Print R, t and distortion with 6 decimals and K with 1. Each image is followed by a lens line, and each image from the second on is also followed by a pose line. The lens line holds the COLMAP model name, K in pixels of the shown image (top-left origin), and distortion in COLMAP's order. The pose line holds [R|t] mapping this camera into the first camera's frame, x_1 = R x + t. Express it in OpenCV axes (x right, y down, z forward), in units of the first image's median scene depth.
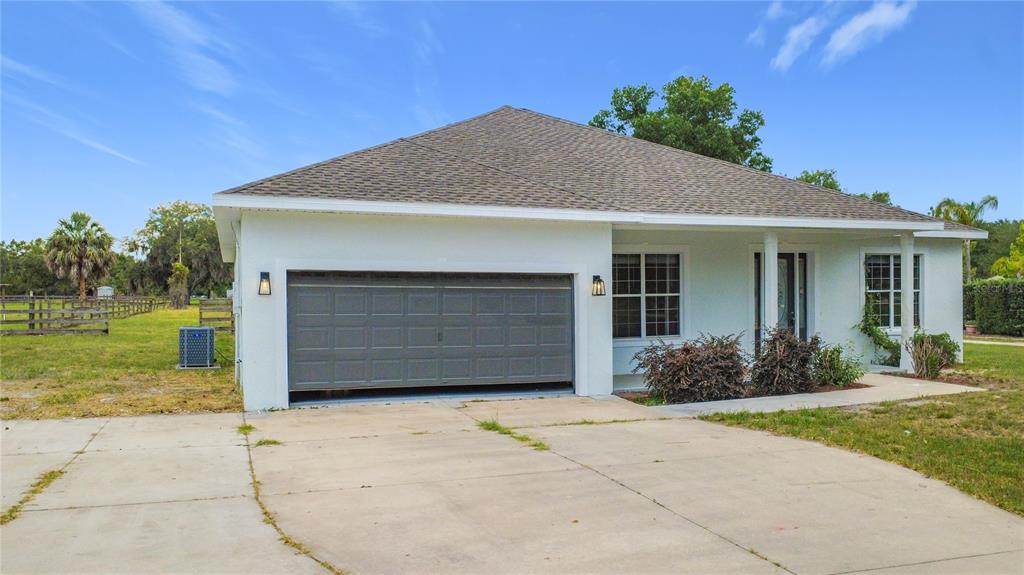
lens RADIAL K [[762.3, 0, 508.8], [0, 762.3, 319.5], [0, 0, 1]] dist [-0.021454, 0.001669]
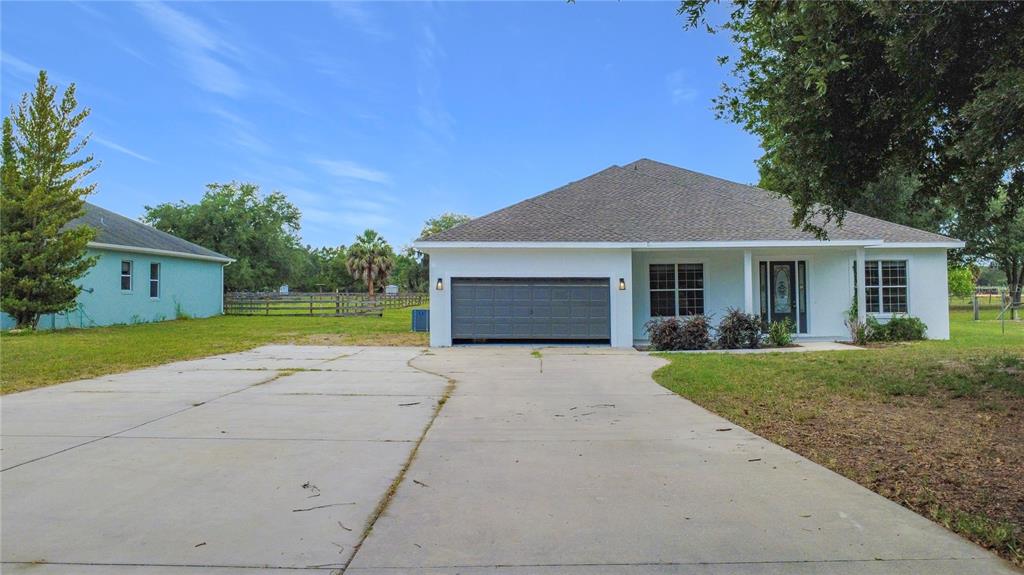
lens RADIAL K [[762.3, 0, 508.8], [0, 762.3, 319.5], [0, 0, 1]] dist [-0.021454, 0.001669]
pose [[0.942473, 0.011087, -0.334097, 0.338548], [-0.010149, 0.999938, 0.004554, 0.023092], [0.334127, -0.000901, 0.942528, -0.542597]]
